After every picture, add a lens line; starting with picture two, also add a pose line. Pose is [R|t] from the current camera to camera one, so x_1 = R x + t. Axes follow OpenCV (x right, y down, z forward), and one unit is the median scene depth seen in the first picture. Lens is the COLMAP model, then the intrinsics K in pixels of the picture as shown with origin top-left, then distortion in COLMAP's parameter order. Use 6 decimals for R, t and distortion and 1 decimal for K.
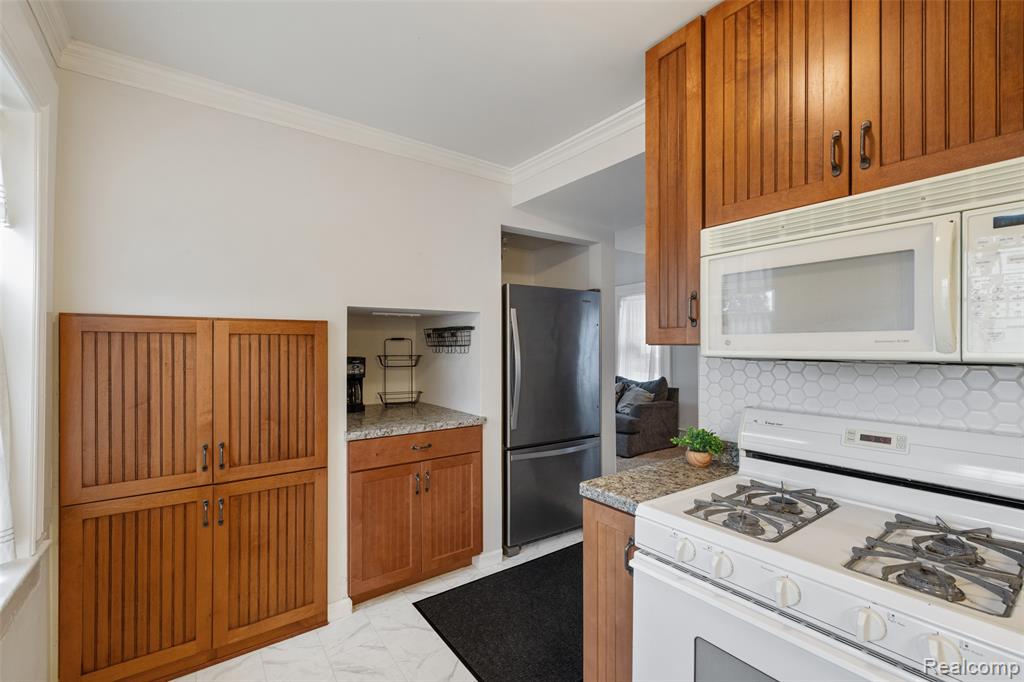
lens RADIAL K [[434.1, 0, 512.4], [0, 434.1, 343.2], [0, 0, 1]] dist [0.004393, 0.000534]
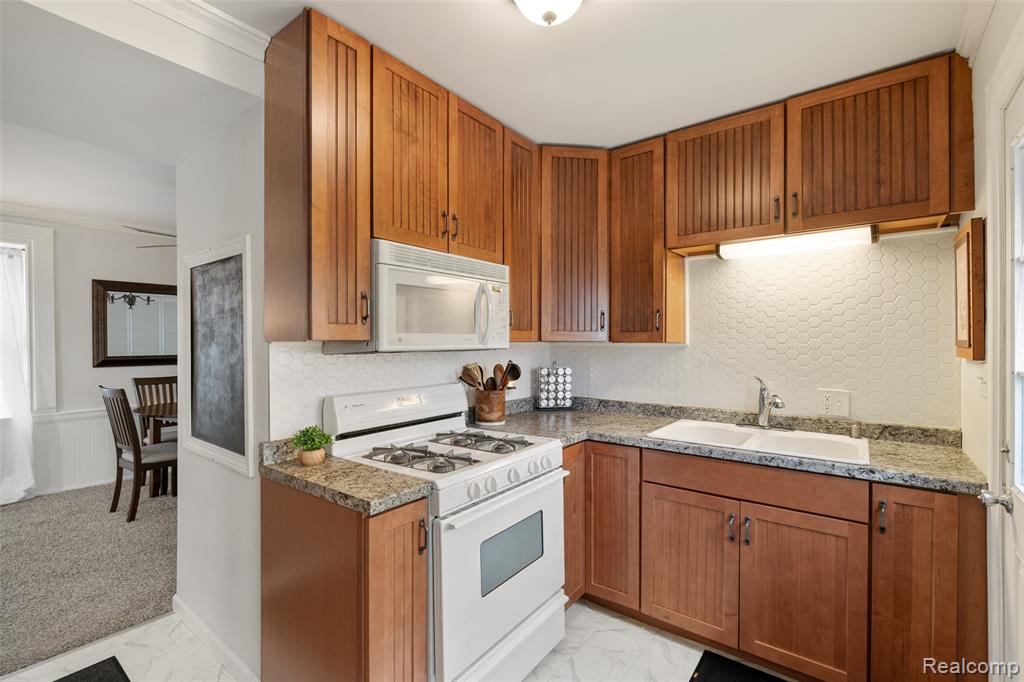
lens RADIAL K [[459.7, 0, 504.1], [0, 459.7, 341.7], [0, 0, 1]] dist [-0.001194, 0.000083]
pose [[-0.269042, -0.003272, 0.963123, -0.797323], [-0.006924, 0.999975, 0.001464, 0.001212], [-0.963104, -0.006275, -0.269058, 1.004241]]
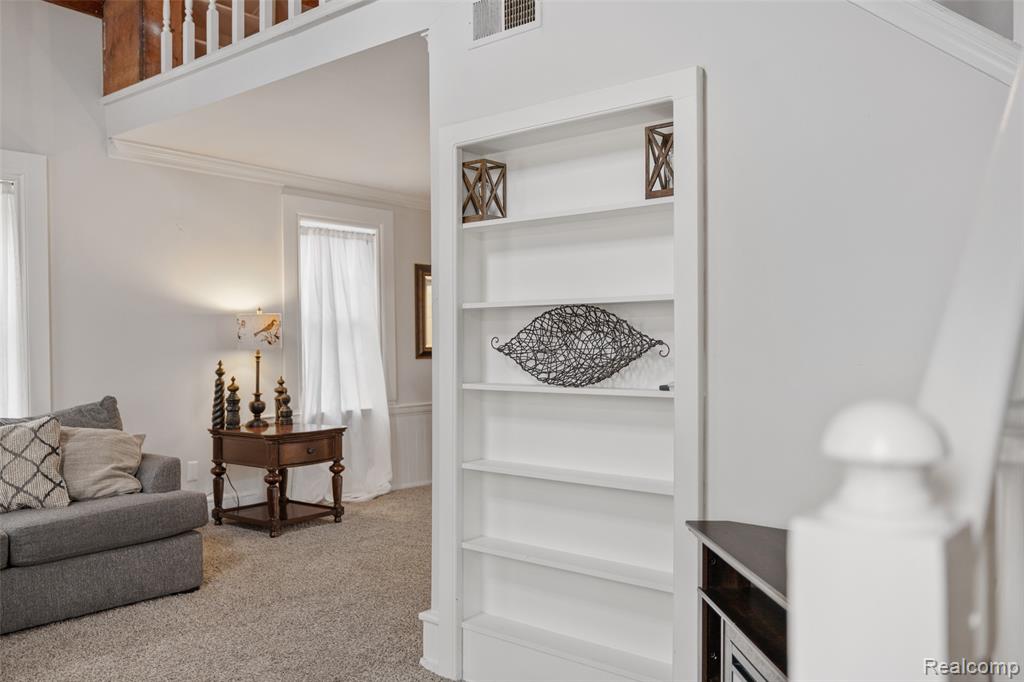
lens RADIAL K [[843.1, 0, 501.6], [0, 843.1, 342.0], [0, 0, 1]] dist [0.014469, -0.008067]
pose [[-0.217499, 0.002680, 0.976057, -2.439097], [-0.004951, 0.999980, -0.003849, 0.118472], [-0.976048, -0.005670, -0.217481, 3.635682]]
